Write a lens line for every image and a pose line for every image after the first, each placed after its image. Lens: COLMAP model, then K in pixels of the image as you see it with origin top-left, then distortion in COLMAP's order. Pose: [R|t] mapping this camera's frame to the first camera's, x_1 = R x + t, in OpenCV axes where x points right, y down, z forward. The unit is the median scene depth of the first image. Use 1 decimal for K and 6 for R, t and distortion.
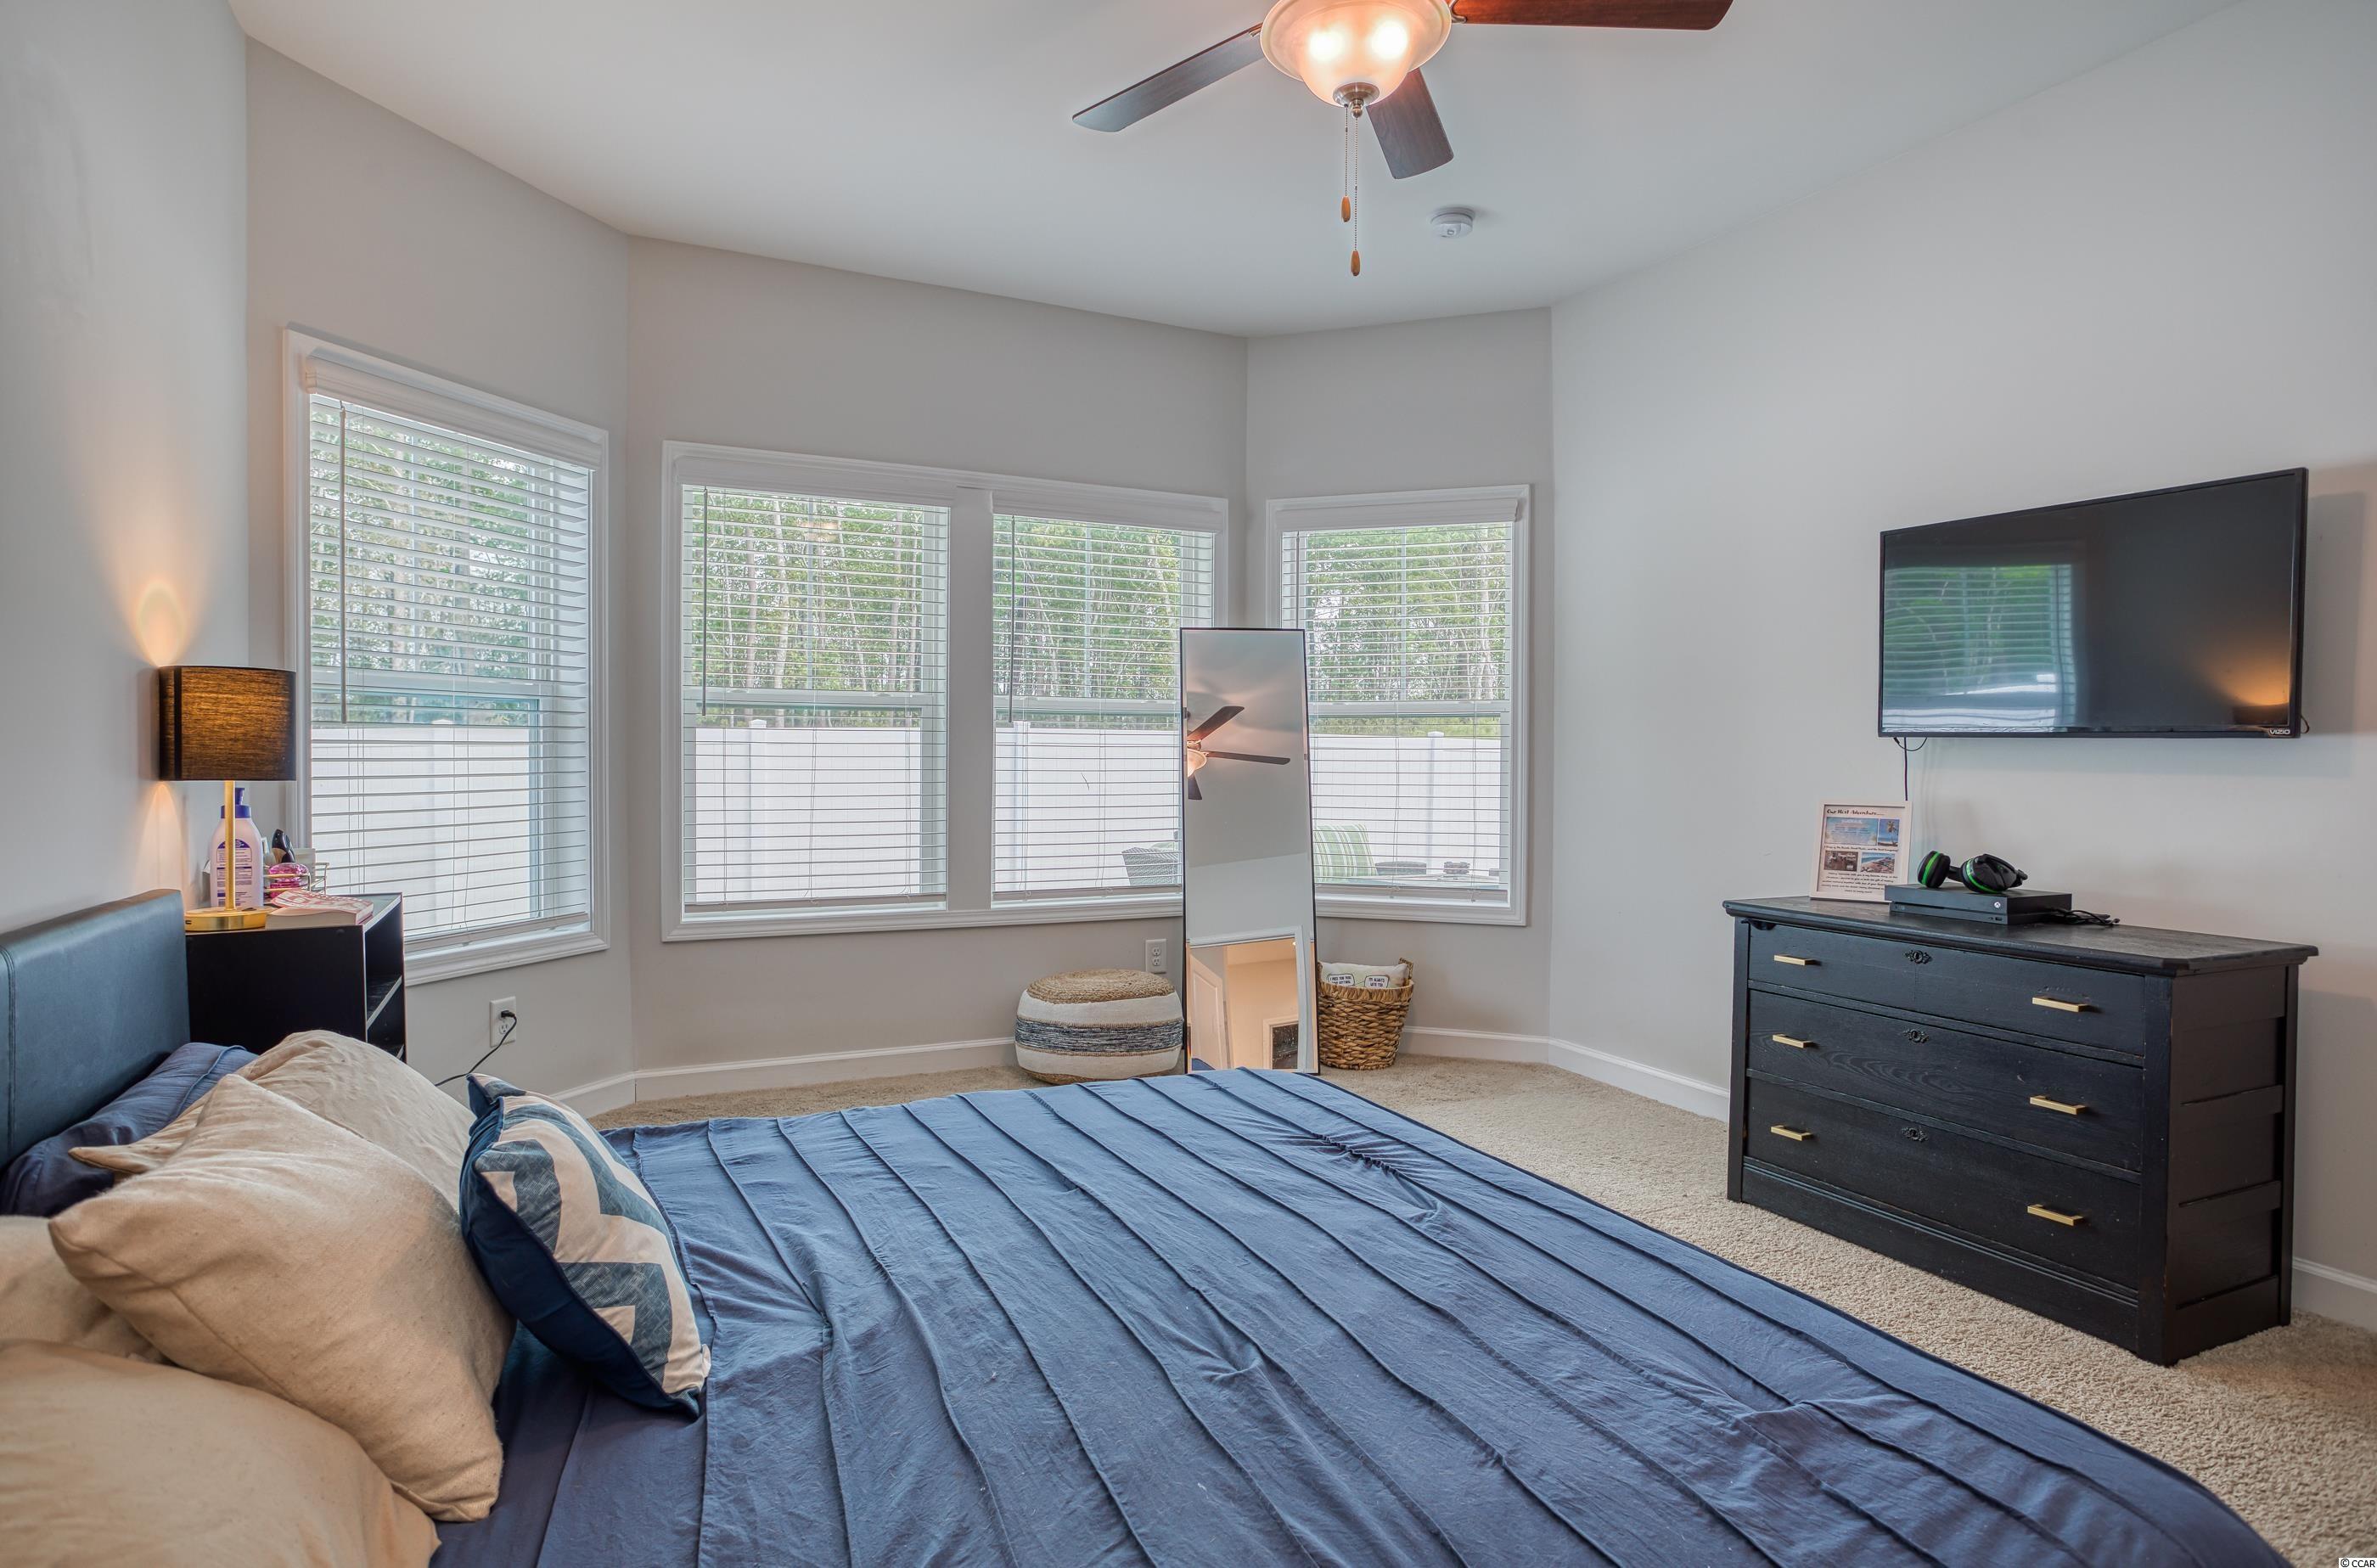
lens RADIAL K [[1299.8, 0, 1188.5], [0, 1299.8, 784.0], [0, 0, 1]] dist [-0.000105, 0.000118]
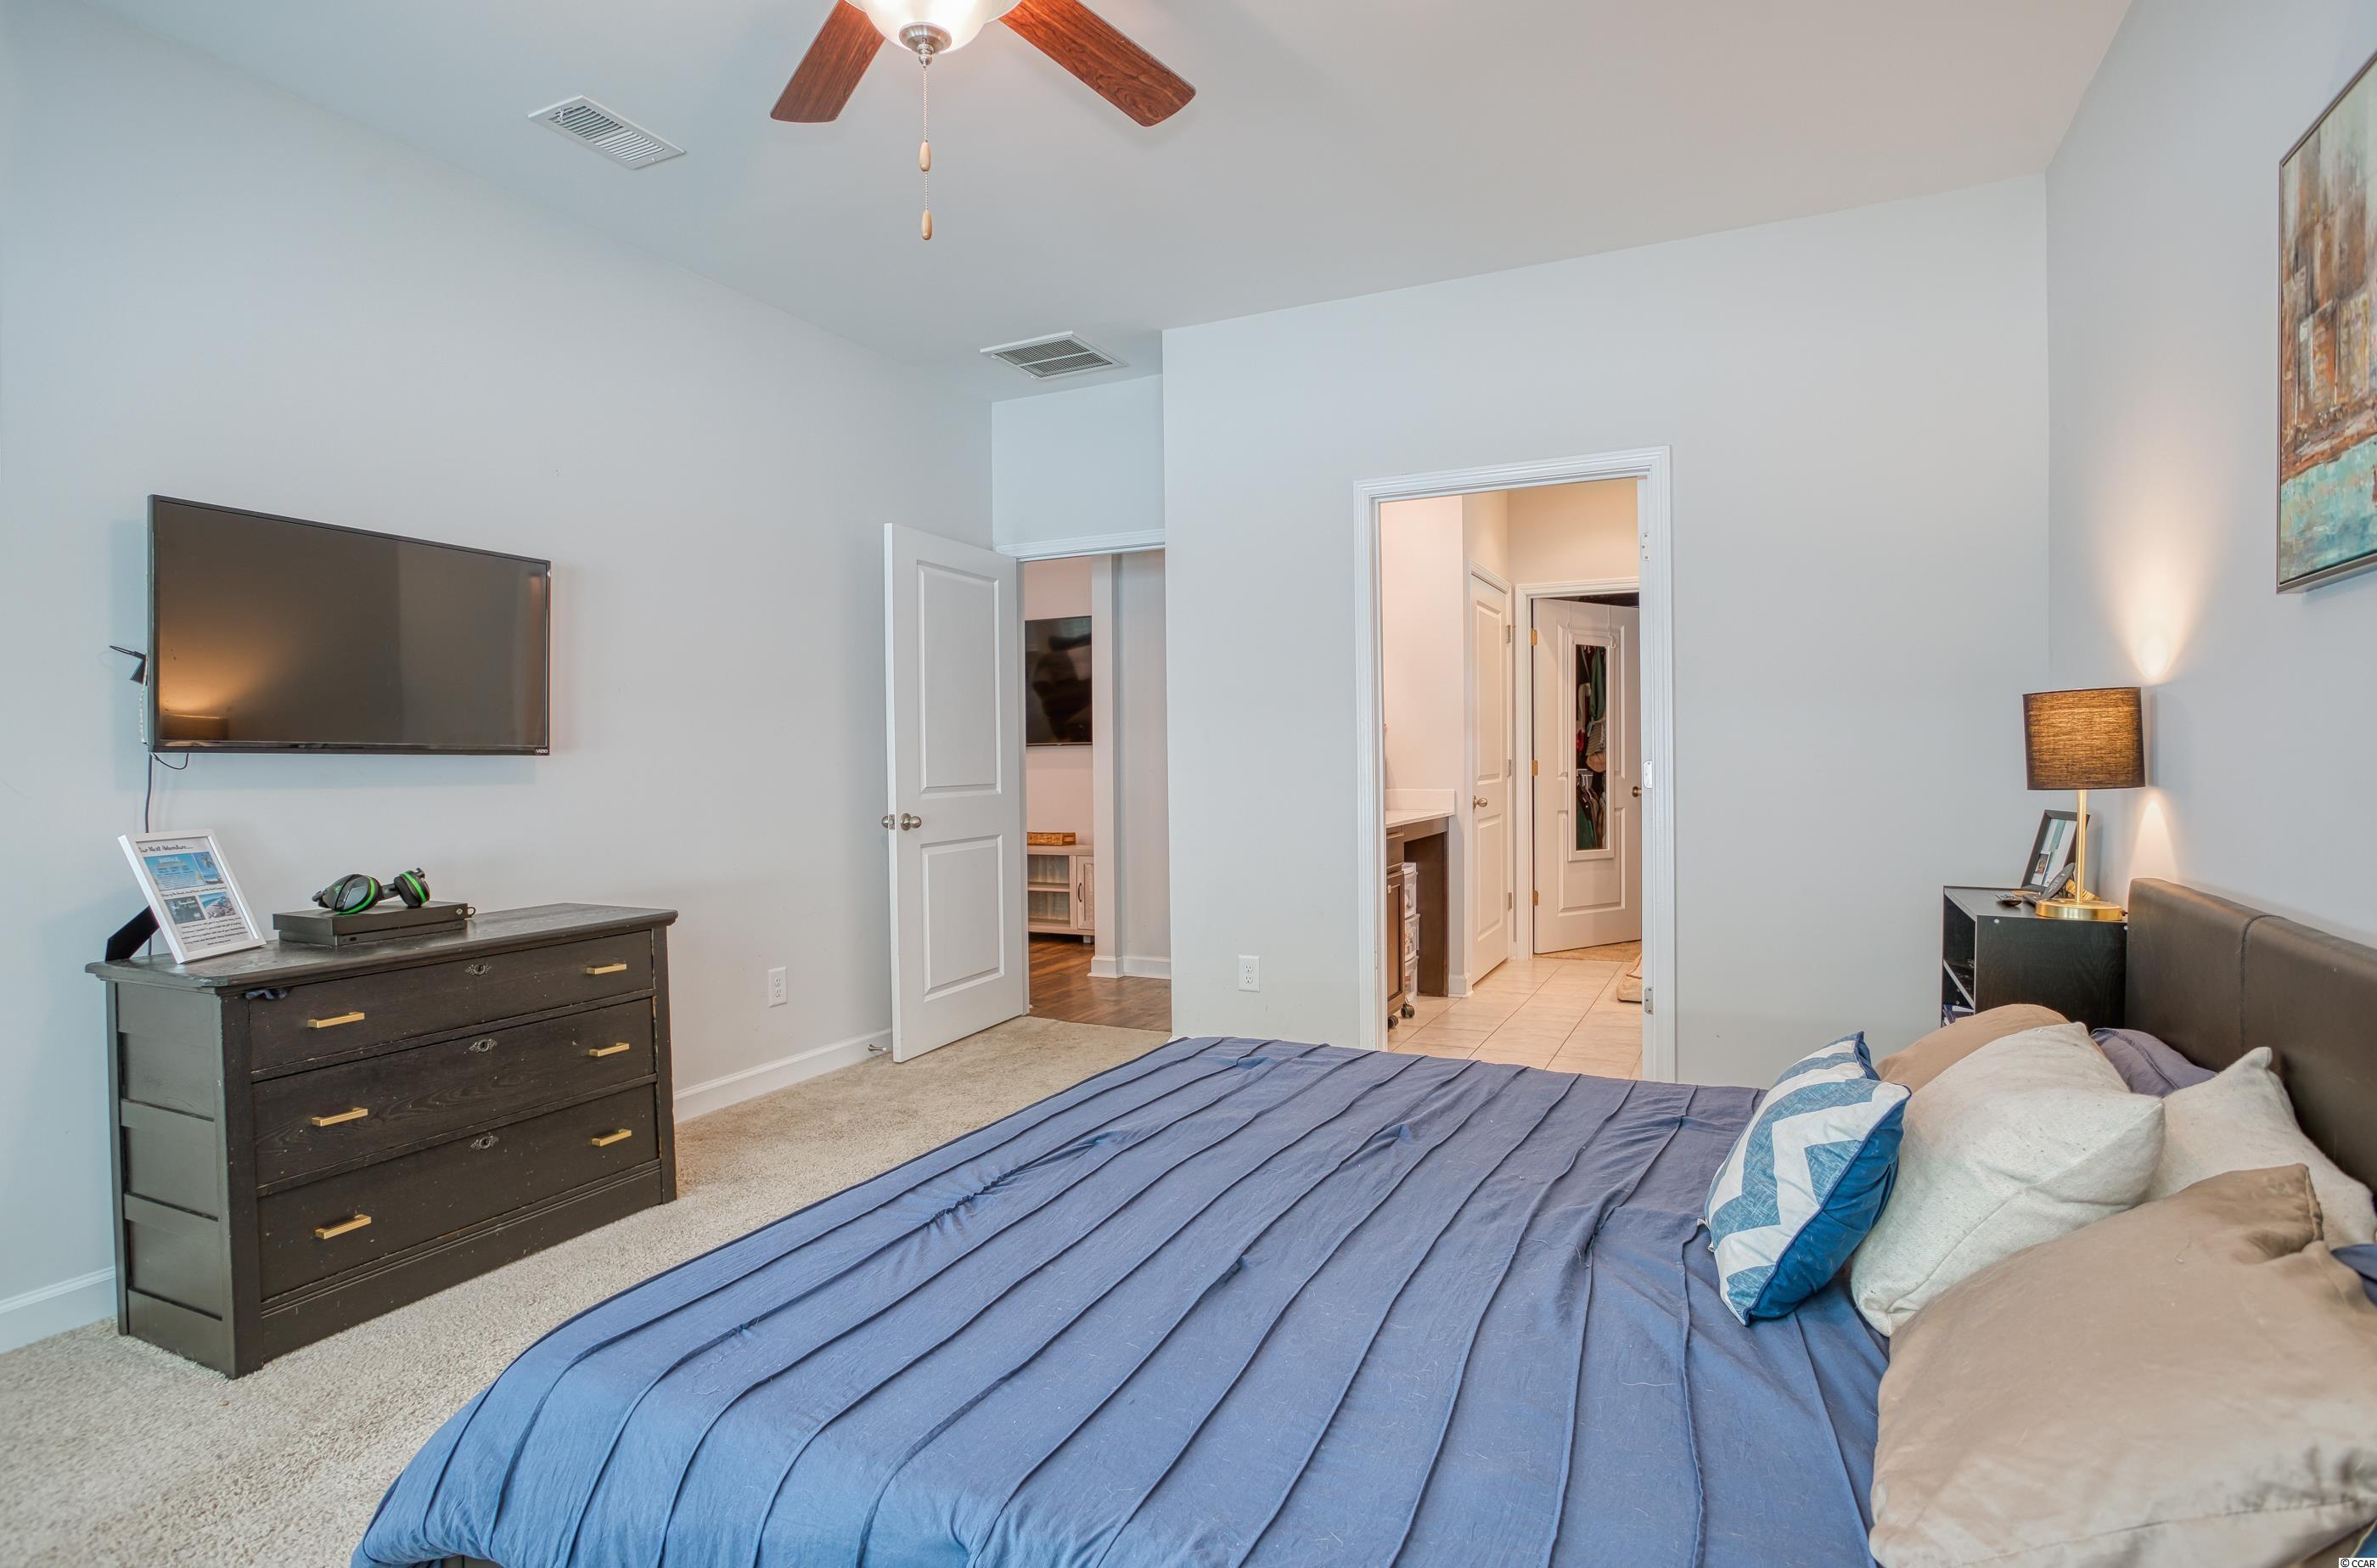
lens RADIAL K [[1271.1, 0, 1199.0], [0, 1271.1, 766.7], [0, 0, 1]] dist [-0.058100, 0.031598]
pose [[-0.657053, 0.003419, 0.753837, -0.666297], [0.022809, 0.999622, 0.015347, -0.034923], [-0.753499, 0.027278, -0.656883, 1.469642]]
